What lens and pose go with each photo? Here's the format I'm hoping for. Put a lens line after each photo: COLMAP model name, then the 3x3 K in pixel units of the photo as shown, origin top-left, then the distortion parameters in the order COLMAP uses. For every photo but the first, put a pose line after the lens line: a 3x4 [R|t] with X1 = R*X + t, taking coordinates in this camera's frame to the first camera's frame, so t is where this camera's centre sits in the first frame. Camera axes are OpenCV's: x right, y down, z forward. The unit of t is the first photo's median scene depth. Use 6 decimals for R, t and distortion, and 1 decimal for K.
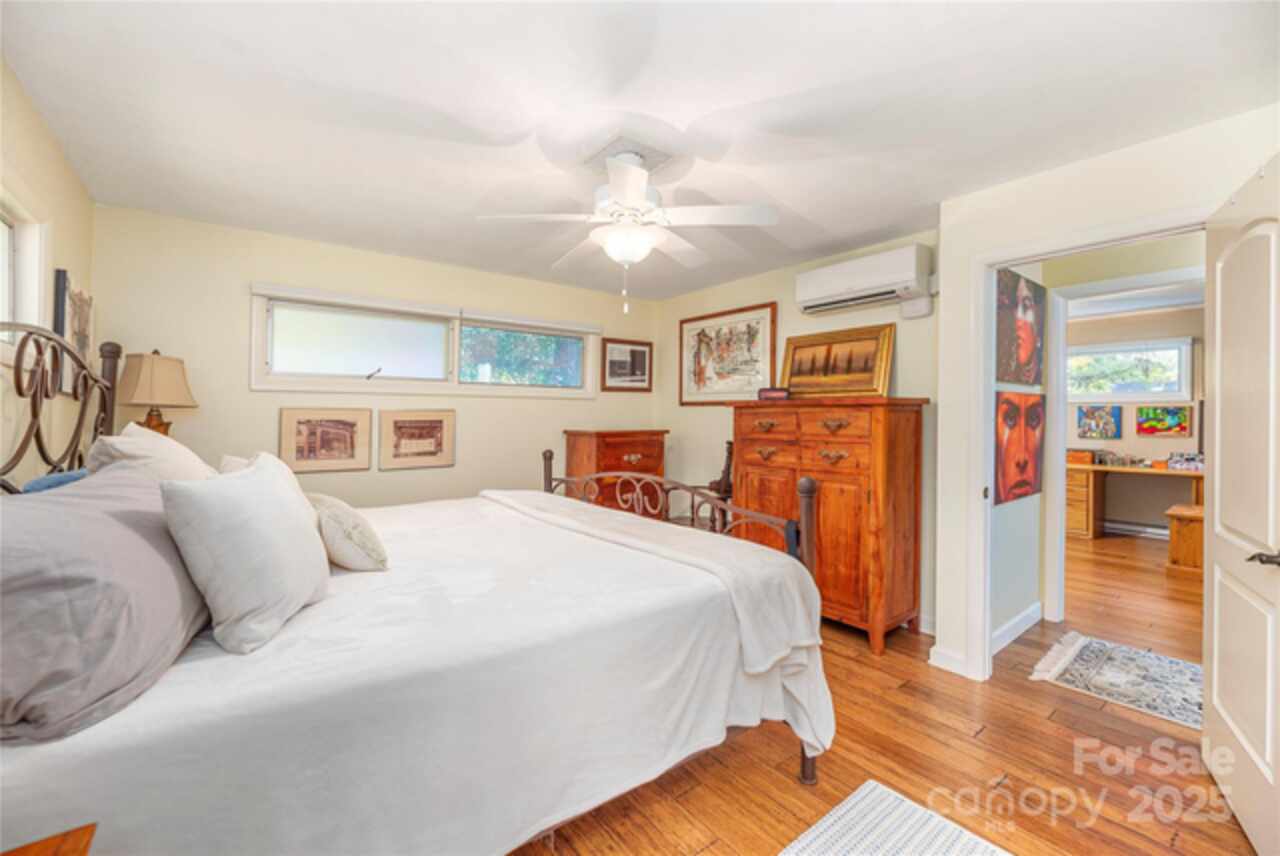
lens RADIAL K [[525.4, 0, 635.6], [0, 525.4, 421.7], [0, 0, 1]] dist [-0.001349, -0.000124]
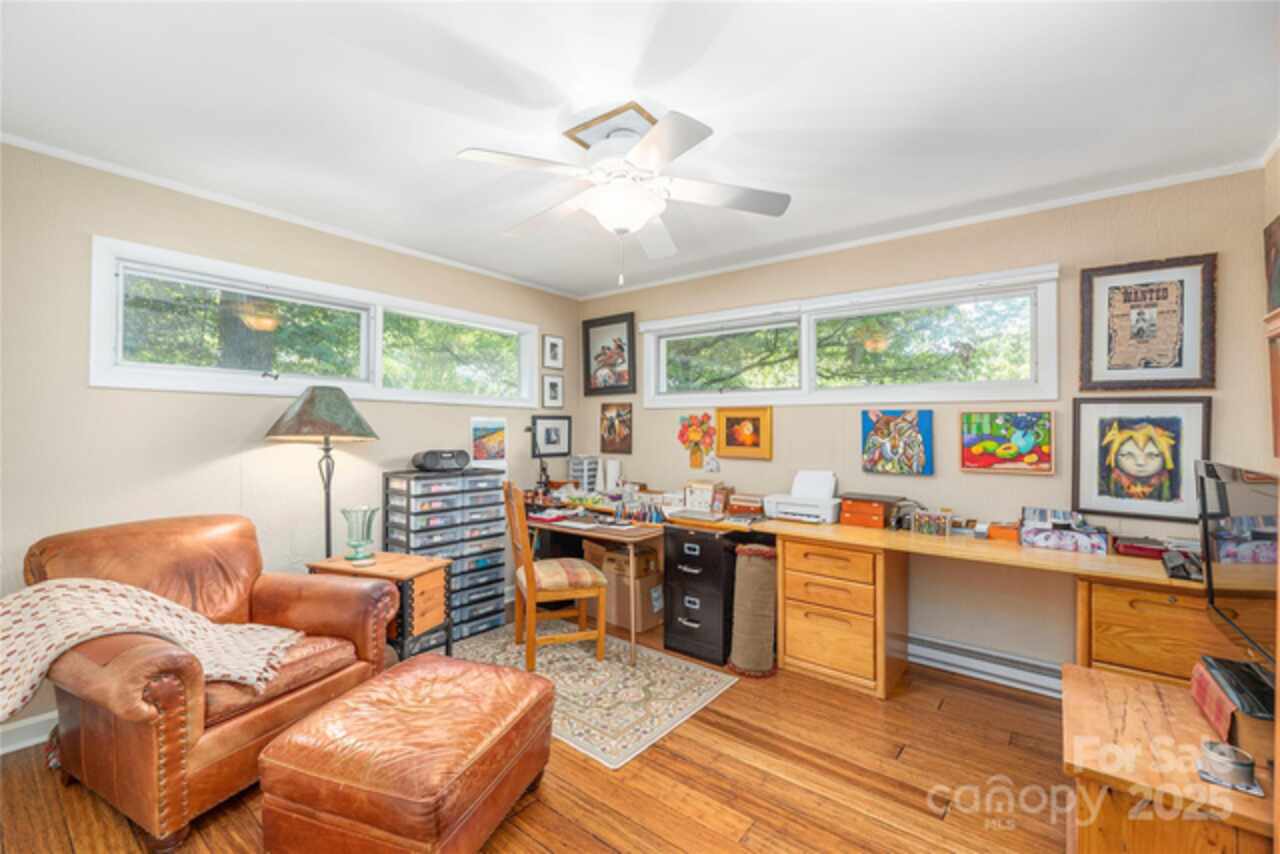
lens RADIAL K [[525.4, 0, 637.9], [0, 525.4, 427.2], [0, 0, 1]] dist [-0.001349, -0.000124]
pose [[0.969923, -0.003457, 0.243387, 0.547159], [0.003786, 0.999992, -0.000883, -0.014756], [-0.243382, 0.001778, 0.969929, 0.602106]]
